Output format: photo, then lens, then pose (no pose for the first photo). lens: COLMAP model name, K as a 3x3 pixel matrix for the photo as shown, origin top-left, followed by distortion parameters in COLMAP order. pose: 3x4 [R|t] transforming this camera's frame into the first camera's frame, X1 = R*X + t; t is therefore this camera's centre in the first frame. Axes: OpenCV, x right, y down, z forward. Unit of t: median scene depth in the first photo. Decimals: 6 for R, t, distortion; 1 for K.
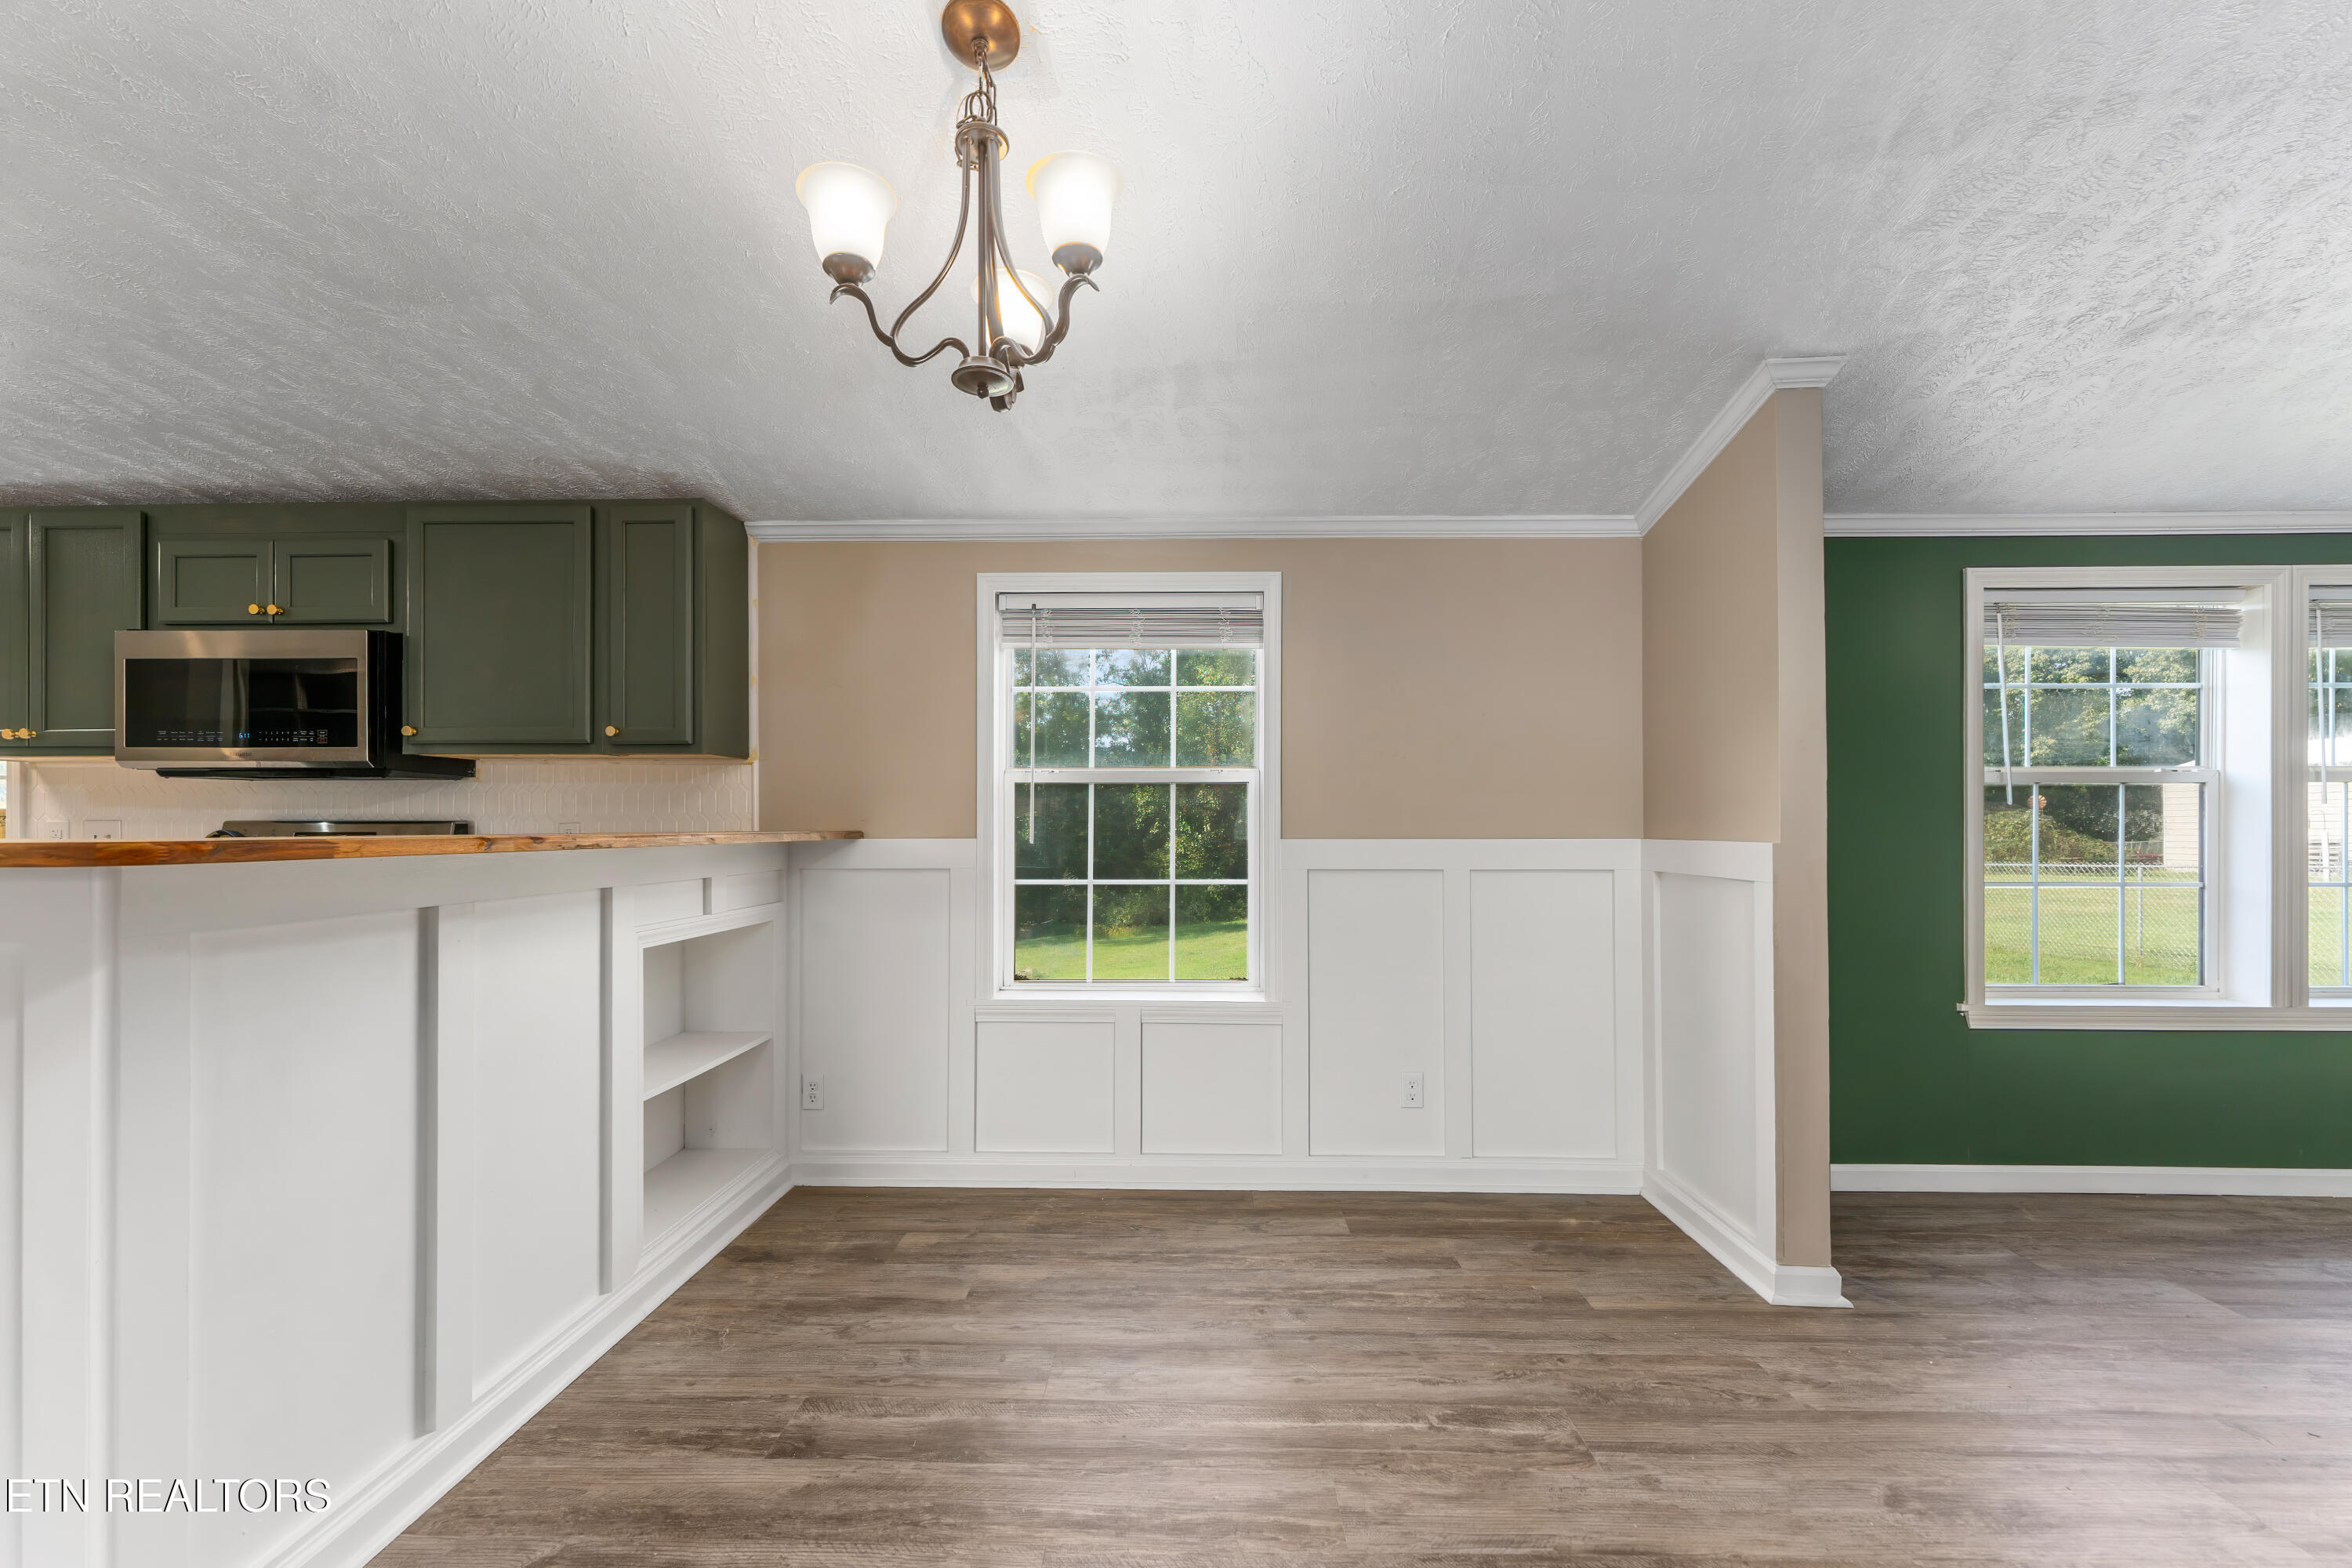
lens RADIAL K [[994.0, 0, 1173.0], [0, 994.0, 823.1], [0, 0, 1]] dist [-0.000113, -0.000117]
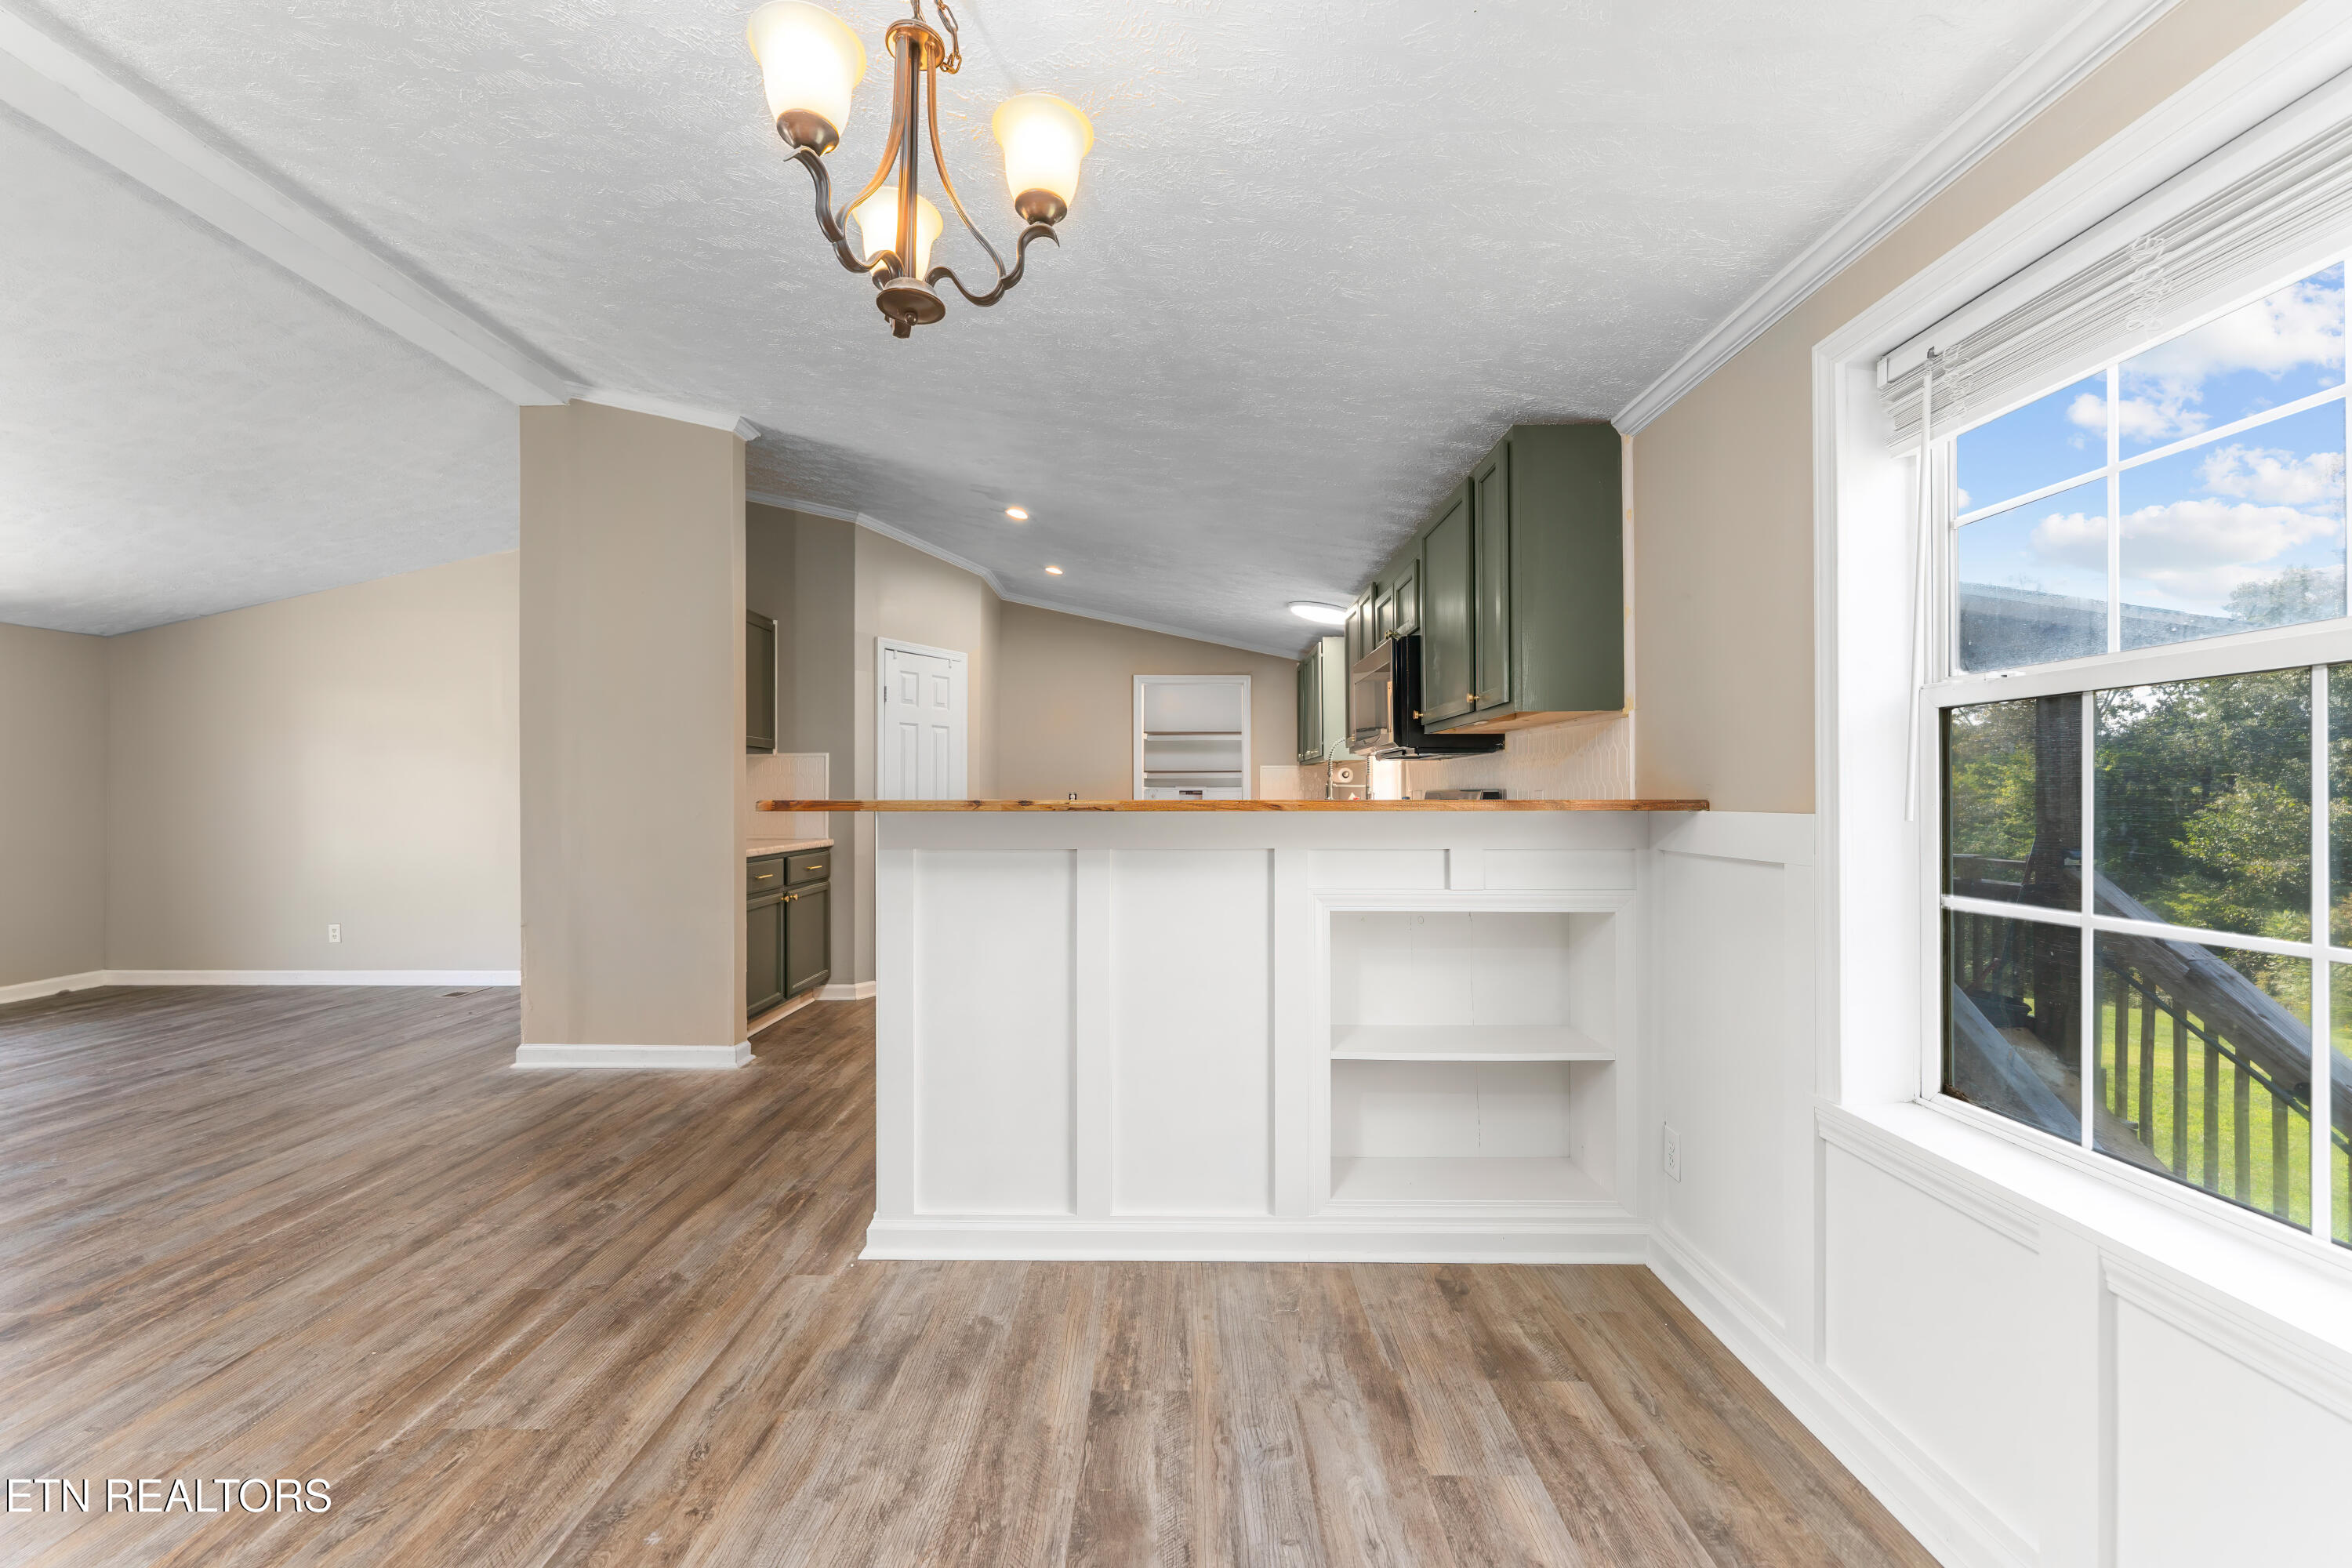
lens RADIAL K [[951.1, 0, 1155.3], [0, 951.1, 793.7], [0, 0, 1]] dist [0.000410, -0.000159]
pose [[-0.005601, -0.001107, -0.999984, 0.428765], [0.003182, 0.999994, -0.001125, 0.003832], [0.999979, -0.003188, -0.005598, 0.766198]]
